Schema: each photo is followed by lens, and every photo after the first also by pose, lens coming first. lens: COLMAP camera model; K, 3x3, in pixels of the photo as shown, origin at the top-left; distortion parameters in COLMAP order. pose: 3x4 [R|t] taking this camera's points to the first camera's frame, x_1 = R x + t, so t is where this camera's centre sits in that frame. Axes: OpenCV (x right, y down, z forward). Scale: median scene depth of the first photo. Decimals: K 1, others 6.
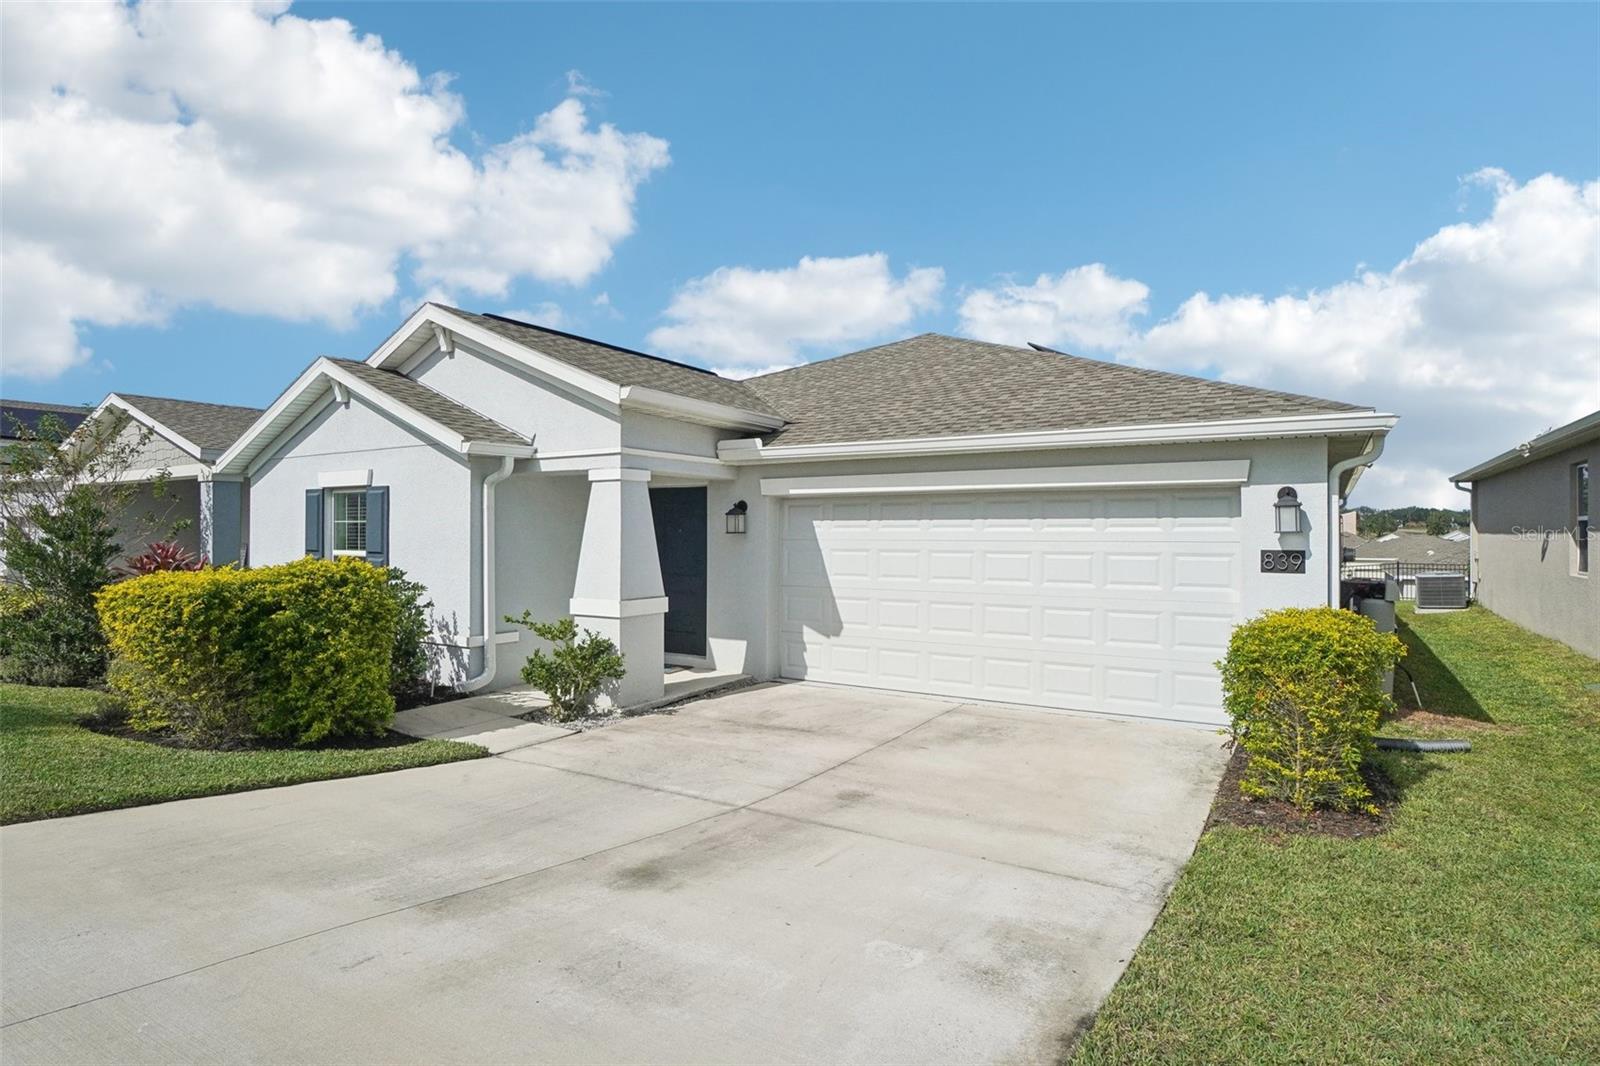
lens RADIAL K [[834.7, 0, 806.9], [0, 834.7, 538.4], [0, 0, 1]] dist [-0.020121, 0.000490]
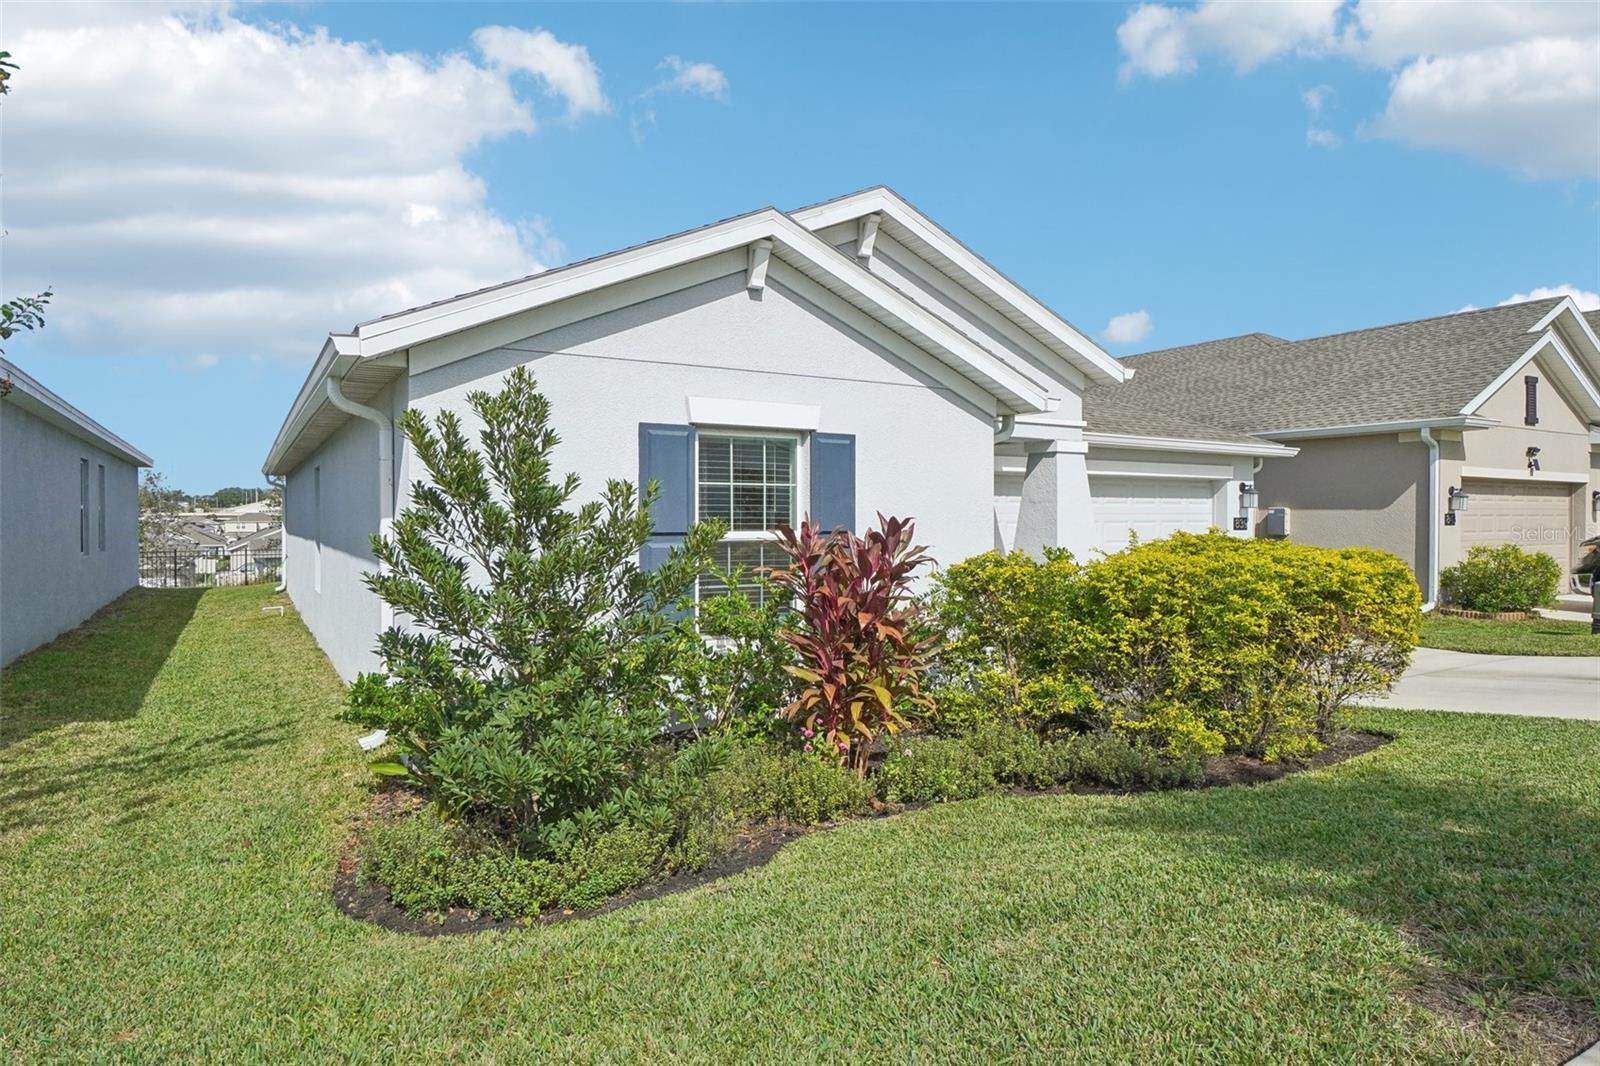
lens RADIAL K [[921.7, 0, 800.0], [0, 921.7, 533.0], [0, 0, 1]] dist [-0.000301, -0.000048]
pose [[0.452711, -0.020382, 0.891424, -1.285373], [0.003699, 0.999773, 0.020980, 0.001815], [-0.891650, -0.006201, 0.452683, 0.742324]]
